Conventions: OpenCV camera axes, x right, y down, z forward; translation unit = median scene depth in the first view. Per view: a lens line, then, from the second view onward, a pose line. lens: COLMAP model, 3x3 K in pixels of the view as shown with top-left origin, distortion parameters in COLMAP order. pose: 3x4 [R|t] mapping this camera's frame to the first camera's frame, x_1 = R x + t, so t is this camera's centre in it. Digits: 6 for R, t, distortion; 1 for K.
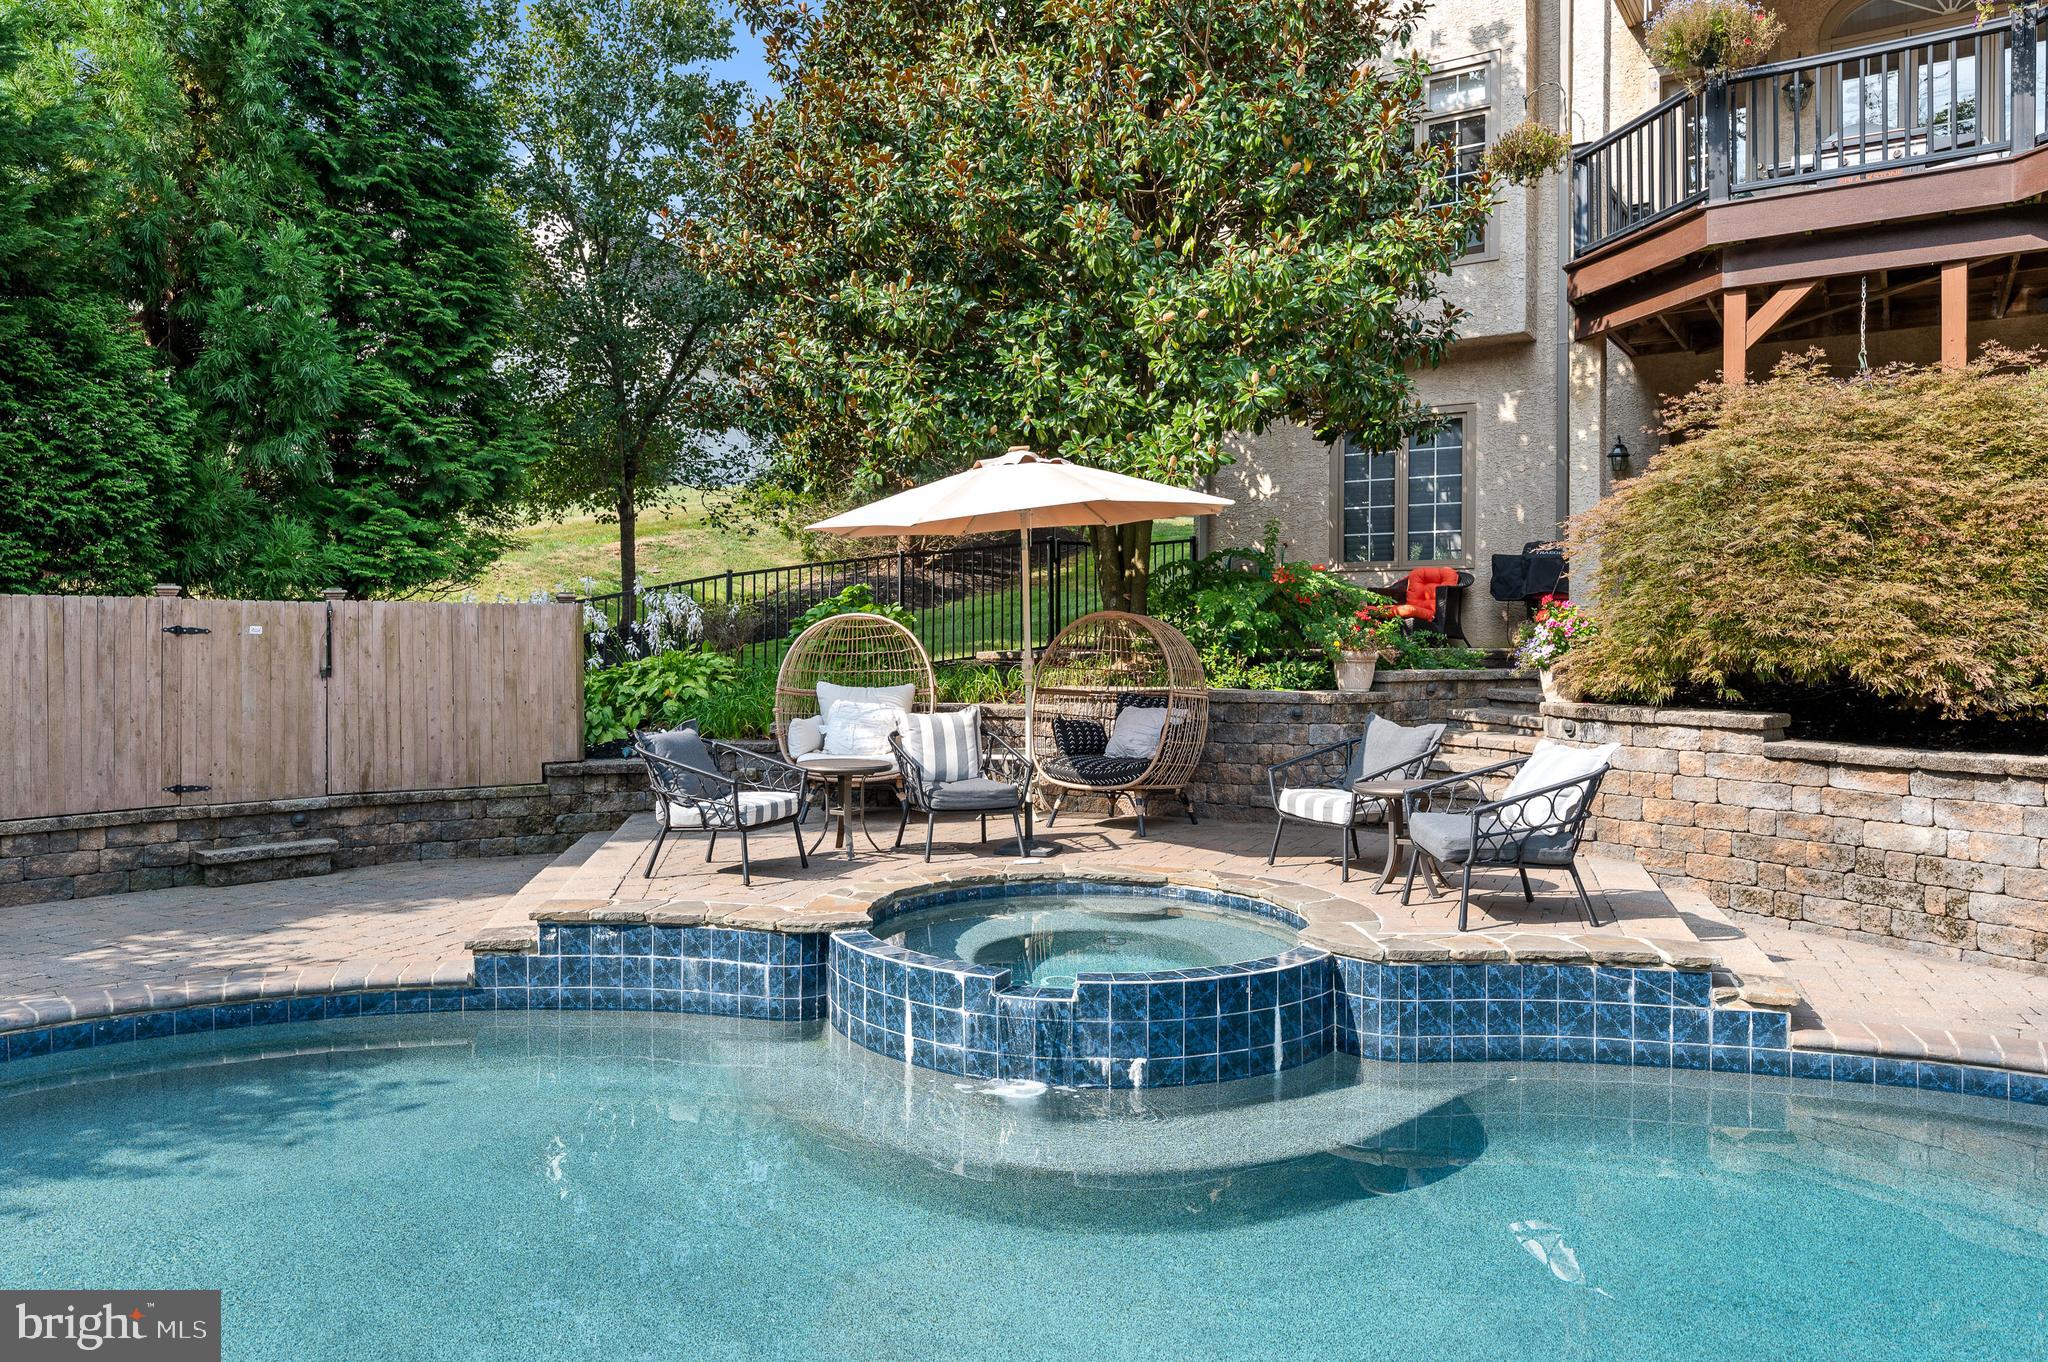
lens RADIAL K [[1362.5, 0, 1025.2], [0, 1362.5, 655.7], [0, 0, 1]] dist [-0.000432, 0.000133]
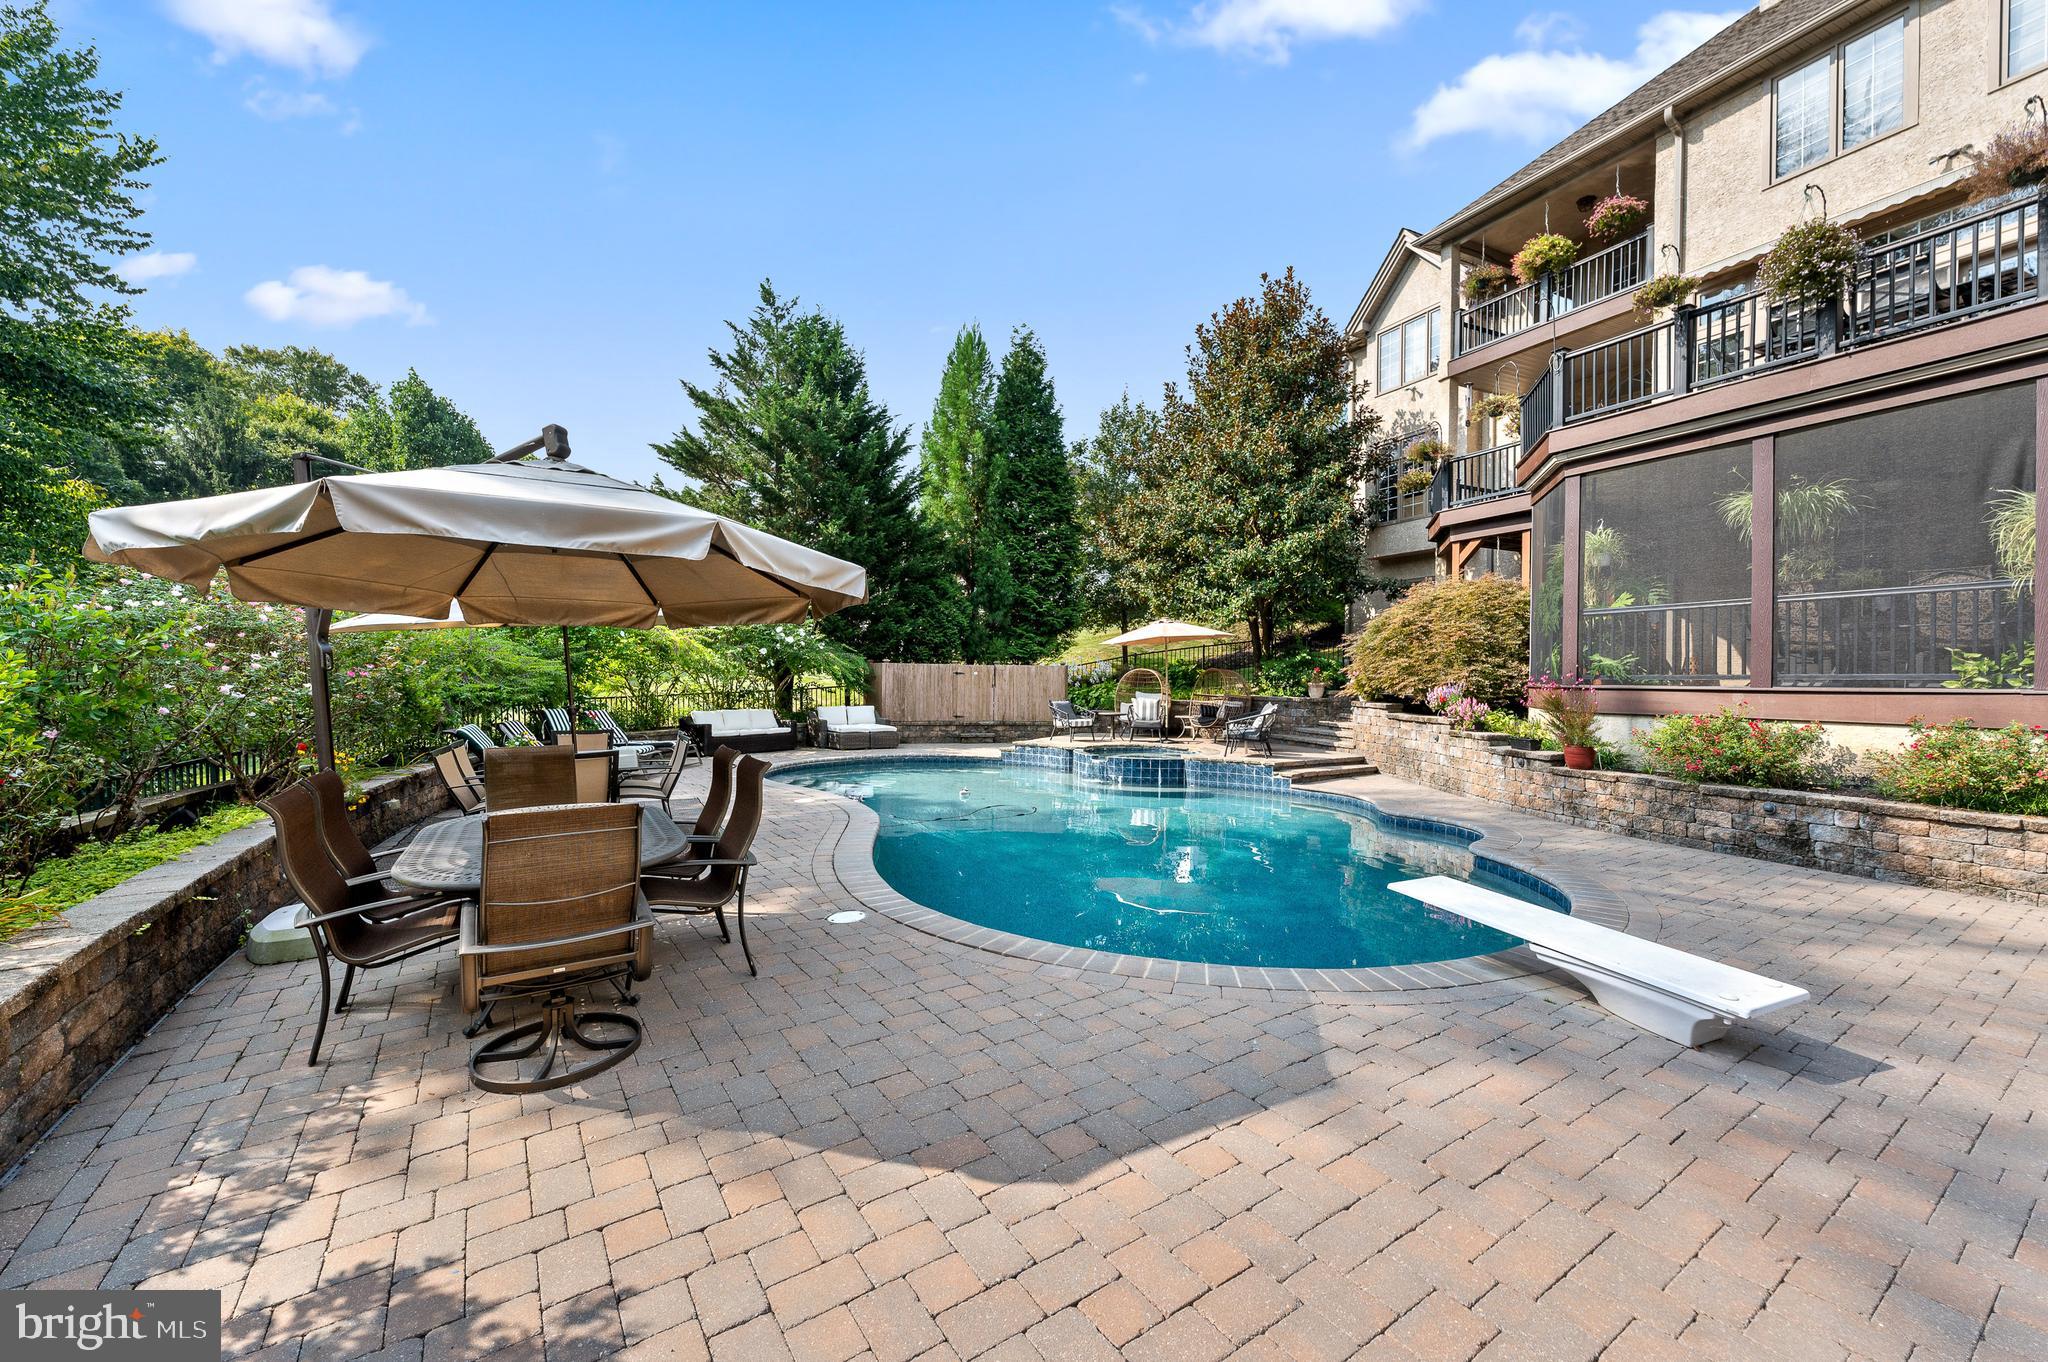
lens RADIAL K [[821.6, 0, 1024.0], [0, 821.6, 681.0], [0, 0, 1]] dist [-0.000196, -0.000021]
pose [[0.847249, 0.008942, -0.531121, 0.654742], [-0.018201, 0.999760, -0.012202, 0.024455], [0.530884, 0.020005, 0.847208, -0.721260]]
